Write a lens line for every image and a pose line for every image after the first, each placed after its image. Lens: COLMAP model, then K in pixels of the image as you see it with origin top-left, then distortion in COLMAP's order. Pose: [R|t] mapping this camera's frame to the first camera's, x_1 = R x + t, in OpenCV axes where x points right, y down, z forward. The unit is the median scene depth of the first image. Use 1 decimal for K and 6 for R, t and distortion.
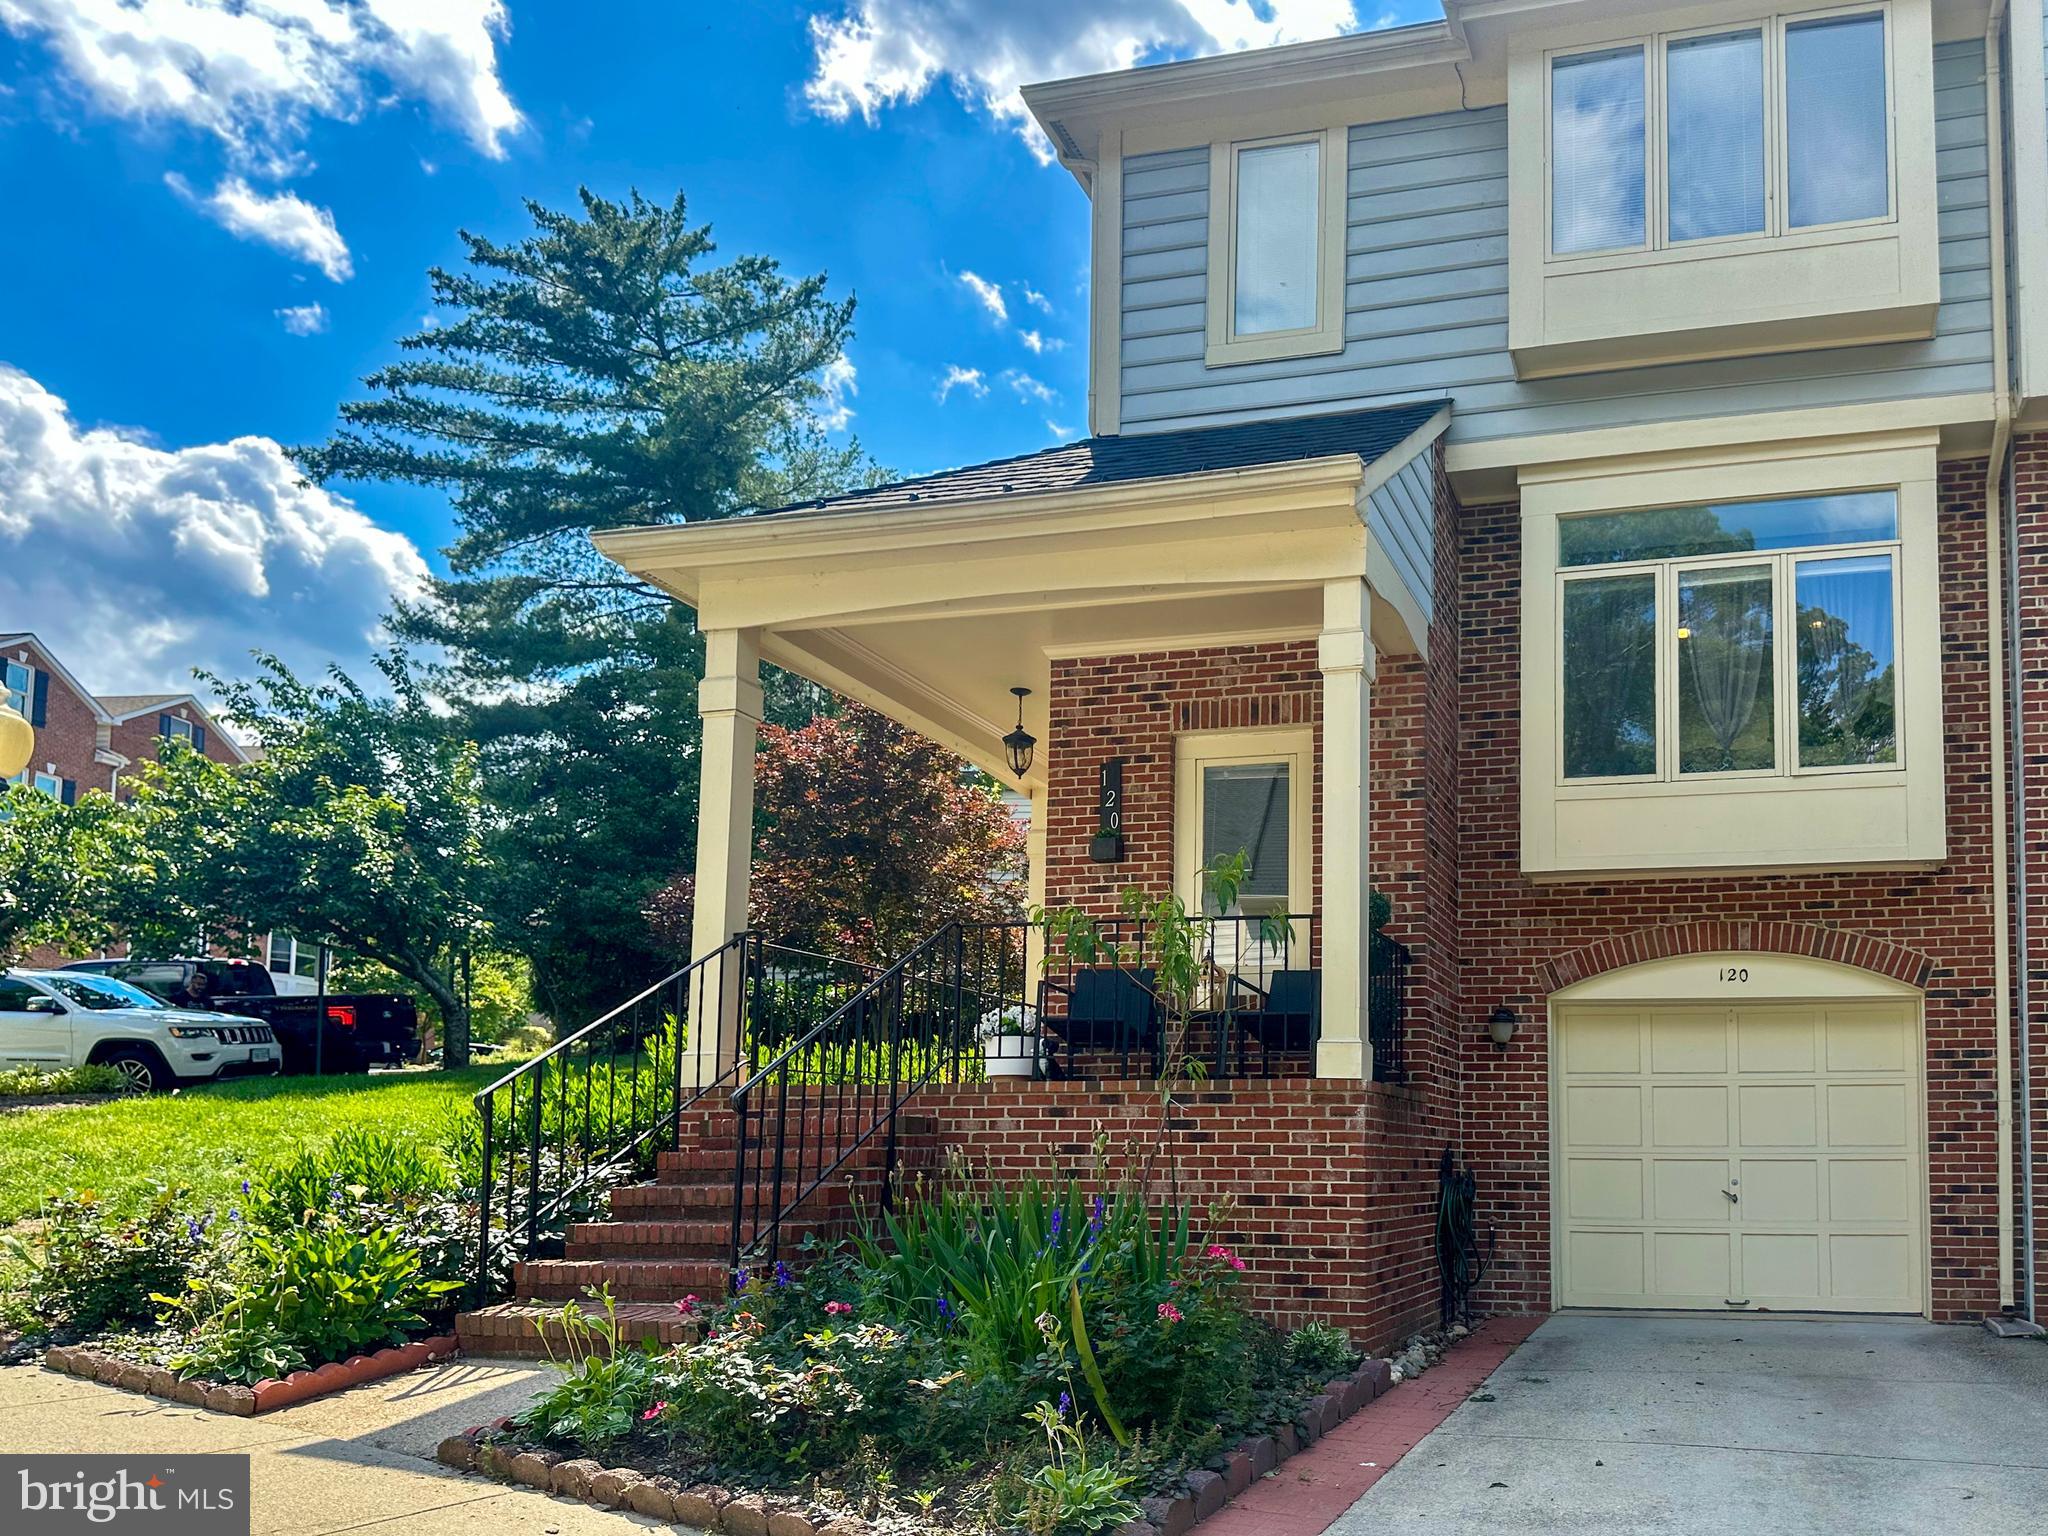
lens RADIAL K [[2135.5, 0, 1024.0], [0, 2135.5, 768.0], [0, 0, 1]] dist [0.292460, -0.743750]
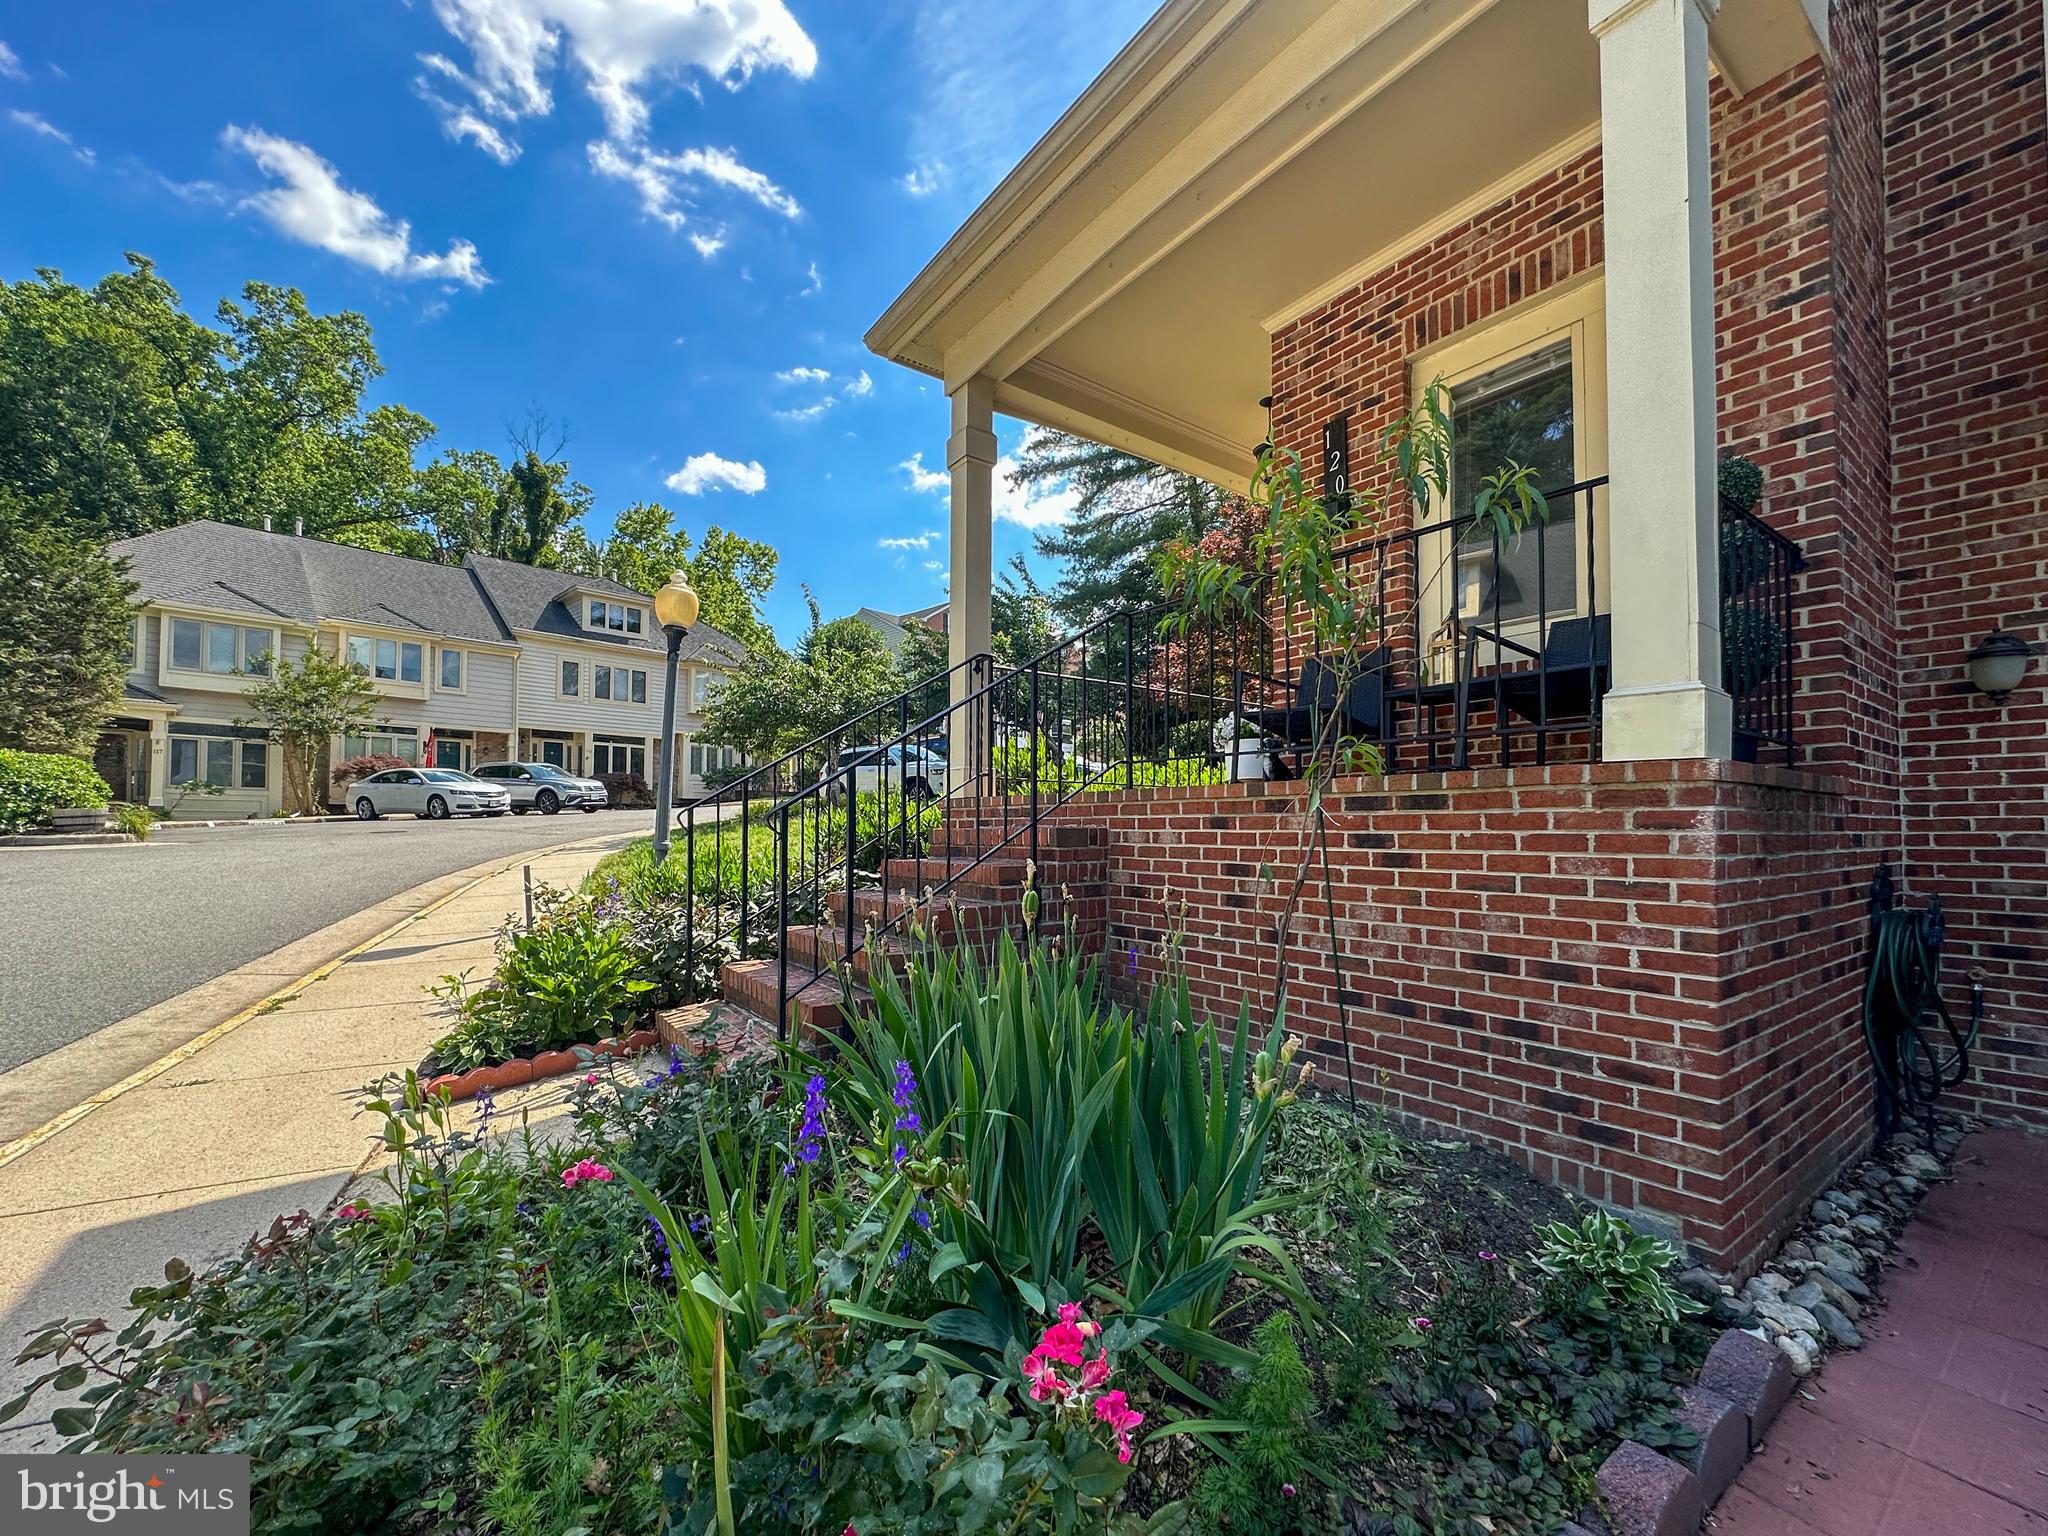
lens RADIAL K [[834.4, 0, 1024.0], [0, 834.4, 768.0], [0, 0, 1]] dist [-0.001555, 0.000732]
pose [[0.858667, -0.043378, -0.510694, 0.107266], [0.104583, 0.990277, 0.091729, 0.100732], [0.501750, -0.132175, 0.854855, 0.679764]]
